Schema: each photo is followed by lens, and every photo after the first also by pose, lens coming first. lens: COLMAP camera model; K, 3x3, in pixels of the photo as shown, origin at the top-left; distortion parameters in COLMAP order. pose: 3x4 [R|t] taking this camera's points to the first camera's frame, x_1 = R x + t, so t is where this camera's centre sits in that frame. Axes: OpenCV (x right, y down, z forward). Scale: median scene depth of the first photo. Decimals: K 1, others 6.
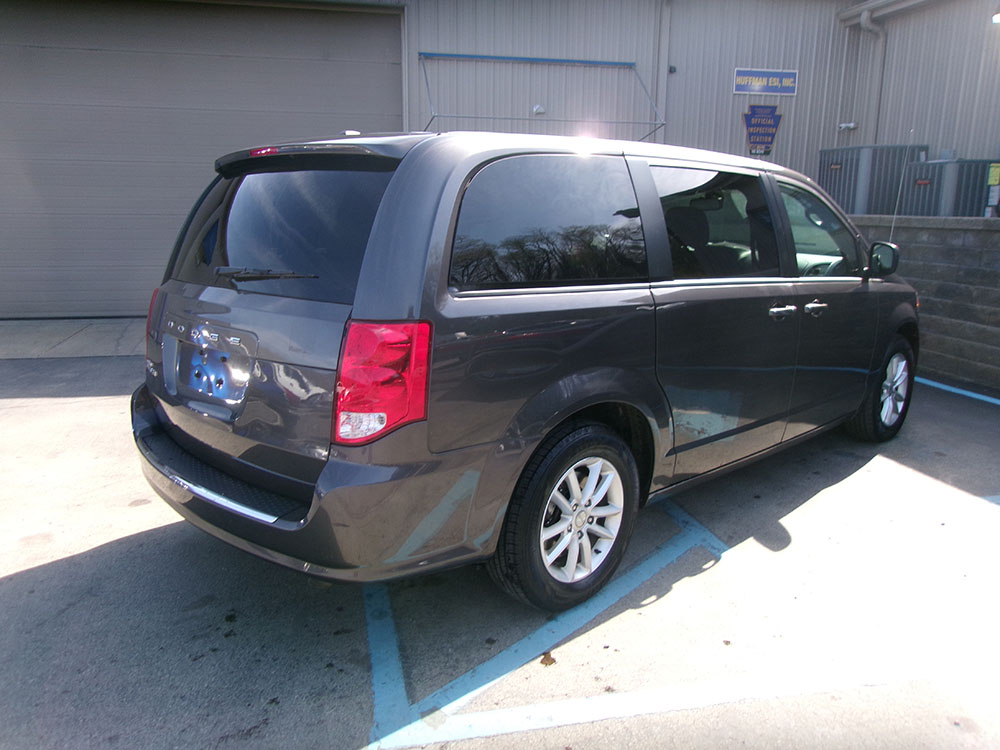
lens RADIAL K [[779.4, 0, 499.3], [0, 779.4, 371.8], [0, 0, 1]] dist [-0.026132, 0.057136]
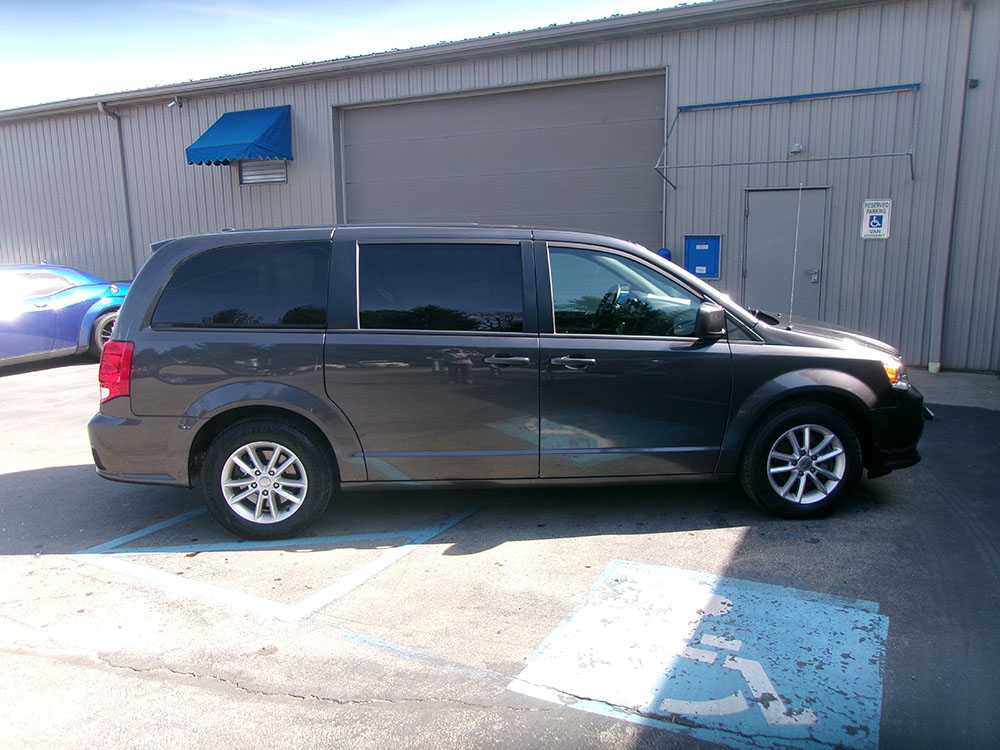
lens RADIAL K [[779.4, 0, 499.3], [0, 779.4, 371.8], [0, 0, 1]] dist [-0.026132, 0.057136]
pose [[0.758856, 0.093908, -0.644452, 1.222850], [-0.114309, 0.993393, 0.010153, -0.078605], [0.641148, 0.065962, 0.764577, 0.110316]]
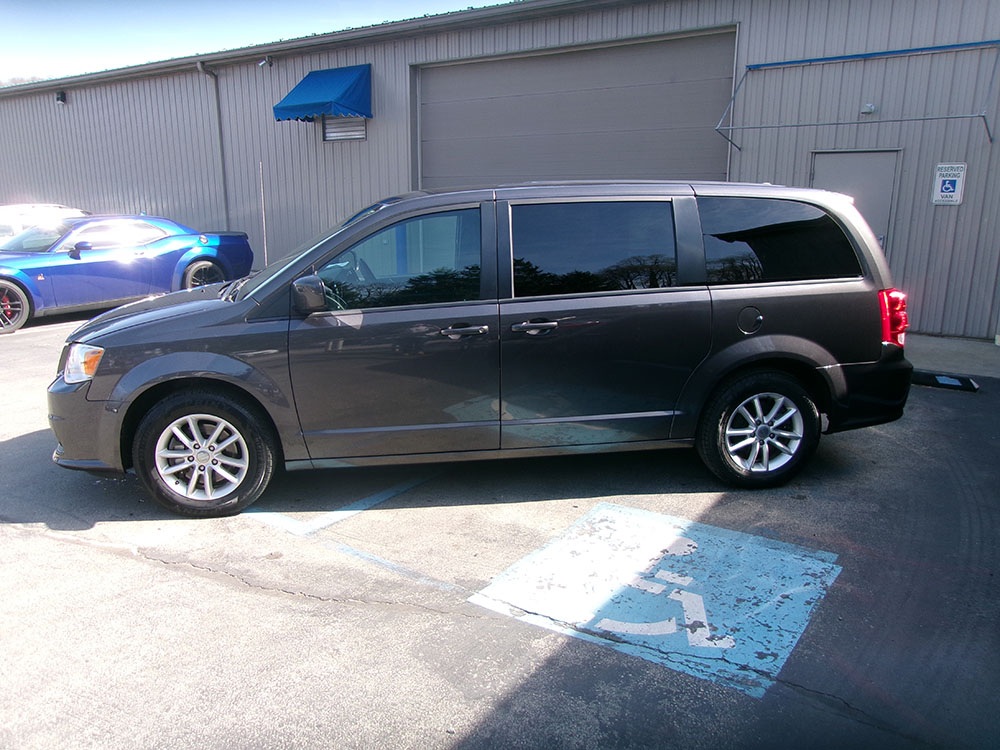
lens RADIAL K [[778.4, 0, 500.0], [0, 778.4, 375.0], [0, 0, 1]] dist [-0.049971, 0.107898]
pose [[0.672952, 0.161265, -0.721892, 1.395145], [-0.148823, 0.985506, 0.081421, -0.085959], [0.724560, 0.052642, 0.687199, 0.144894]]
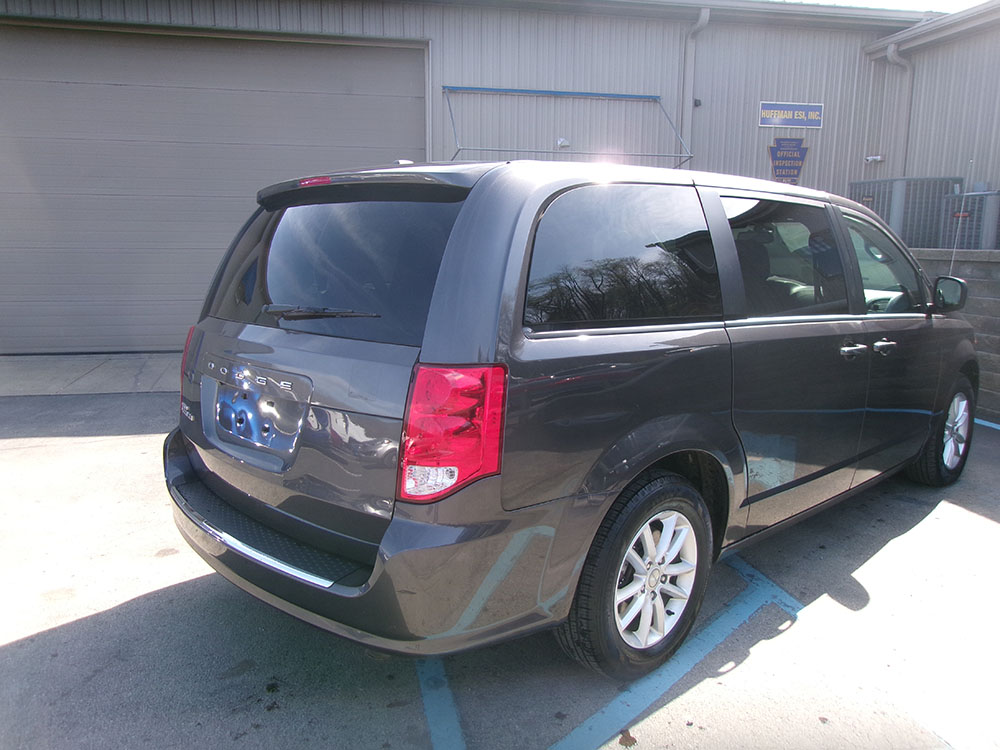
lens RADIAL K [[779.4, 0, 499.3], [0, 779.4, 371.8], [0, 0, 1]] dist [-0.026132, 0.057136]
pose [[0.999954, 0.000443, -0.009591, -0.060301], [-0.000845, 0.999119, -0.041947, -0.013184], [0.009564, 0.041953, 0.999074, 0.064172]]
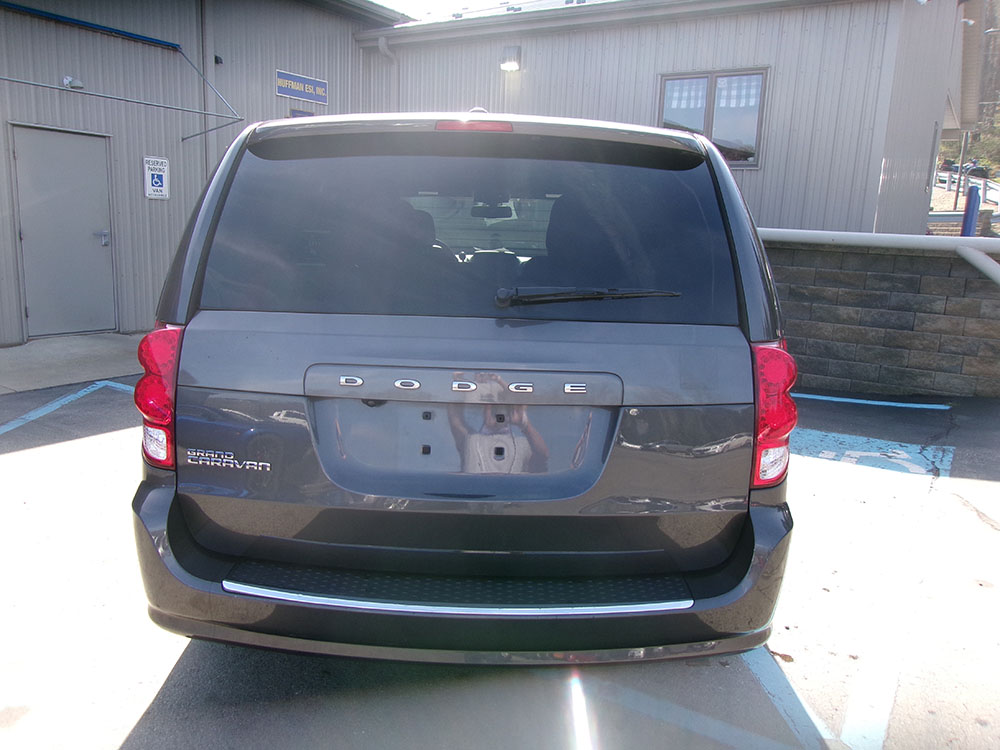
lens RADIAL K [[773.4, 0, 500.0], [0, 773.4, 375.0], [0, 0, 1]] dist [-0.009613, 0.007581]
pose [[0.699689, -0.115178, 0.705103, -0.690501], [0.115228, 0.992192, 0.047730, -0.072508], [-0.705094, 0.047851, 0.707497, 0.412049]]
